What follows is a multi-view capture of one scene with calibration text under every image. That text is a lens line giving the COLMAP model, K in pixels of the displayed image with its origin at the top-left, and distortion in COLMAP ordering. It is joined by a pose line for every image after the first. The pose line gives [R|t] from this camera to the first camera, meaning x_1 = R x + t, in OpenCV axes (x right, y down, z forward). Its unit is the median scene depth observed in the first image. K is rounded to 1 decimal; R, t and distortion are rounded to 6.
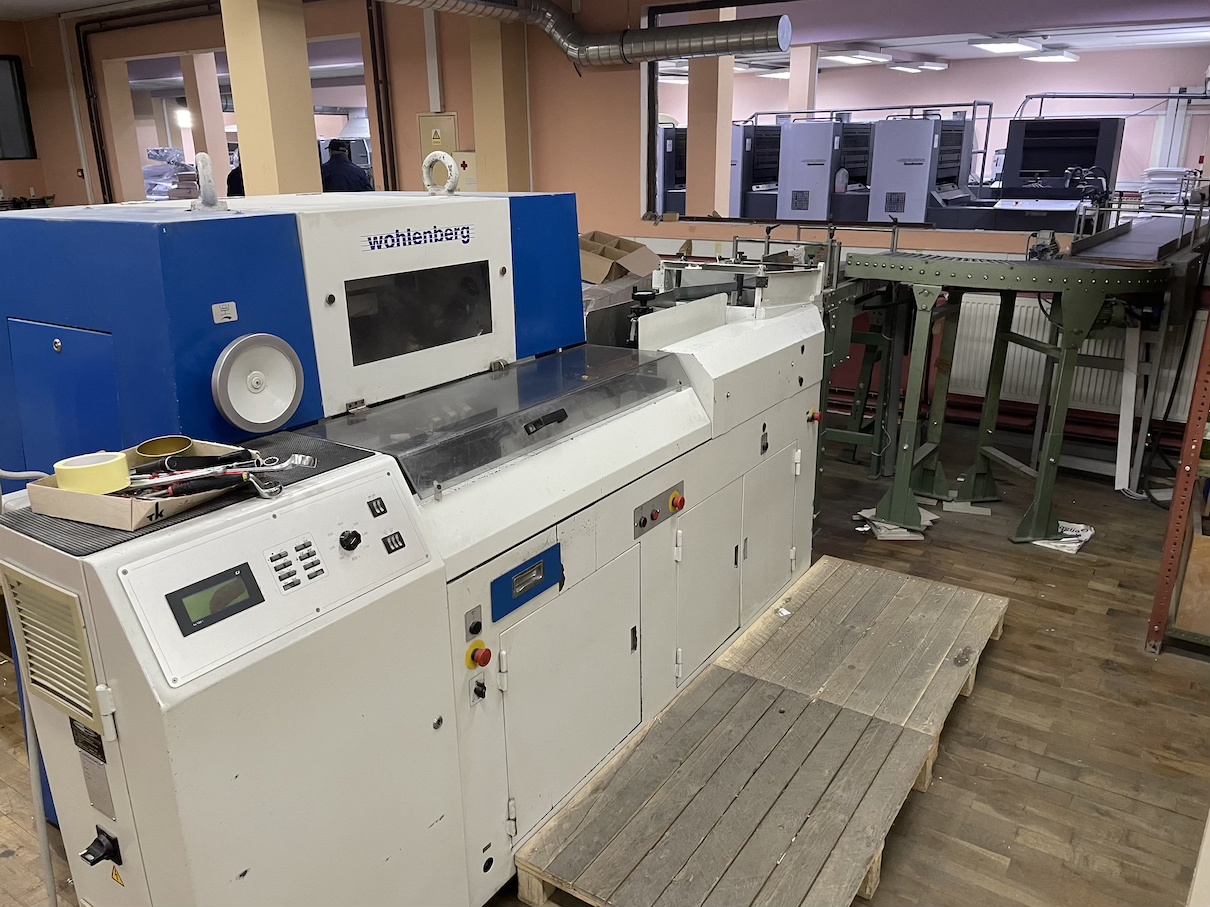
lens RADIAL K [[925.7, 0, 604.4], [0, 925.7, 452.7], [0, 0, 1]] dist [0.007175, -0.022679]
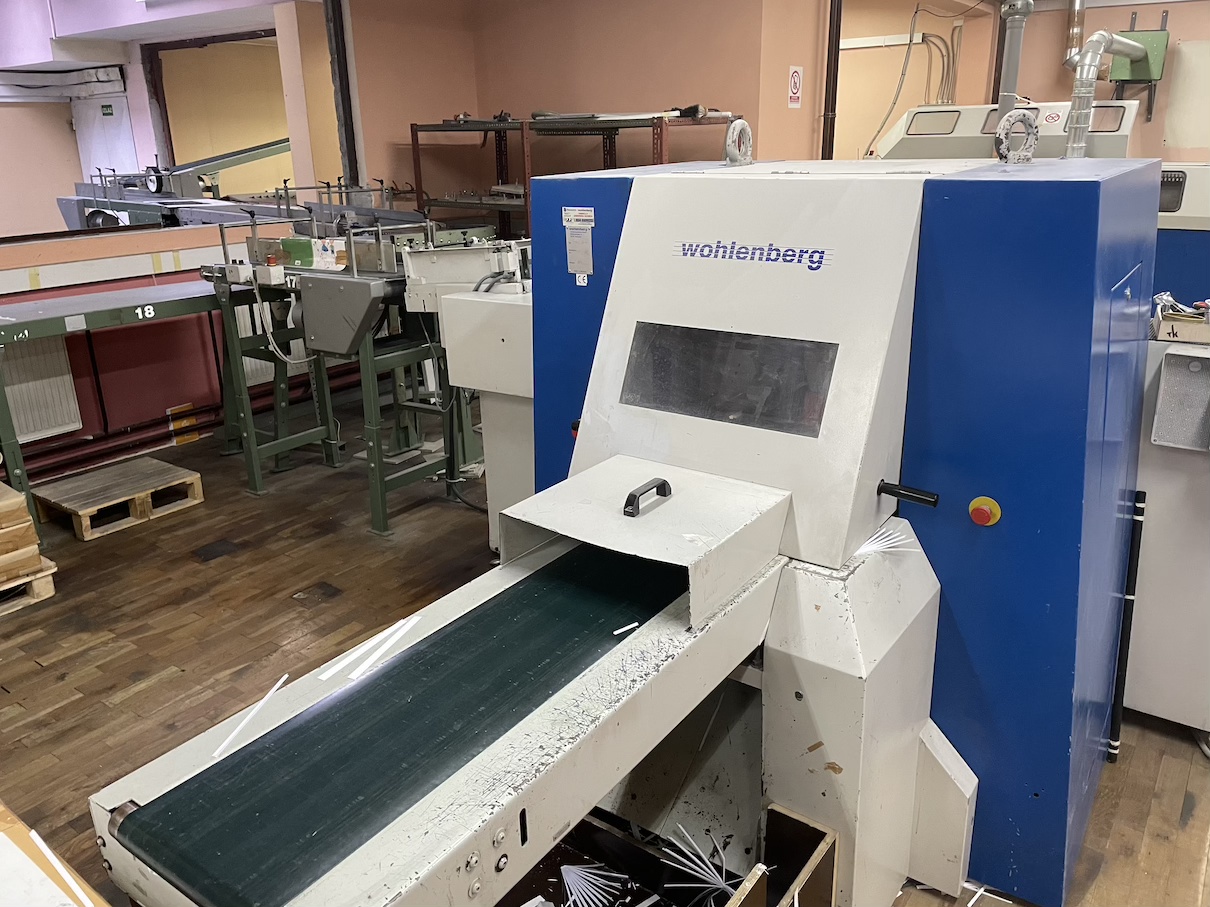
lens RADIAL K [[925.7, 0, 605.6], [0, 925.7, 450.5], [0, 0, 1]] dist [0.007175, -0.022679]
pose [[-0.033286, 0.324257, -0.945383, 0.748822], [-0.295953, 0.900287, 0.319210, -0.312101], [0.954622, 0.290415, 0.065998, 0.874340]]
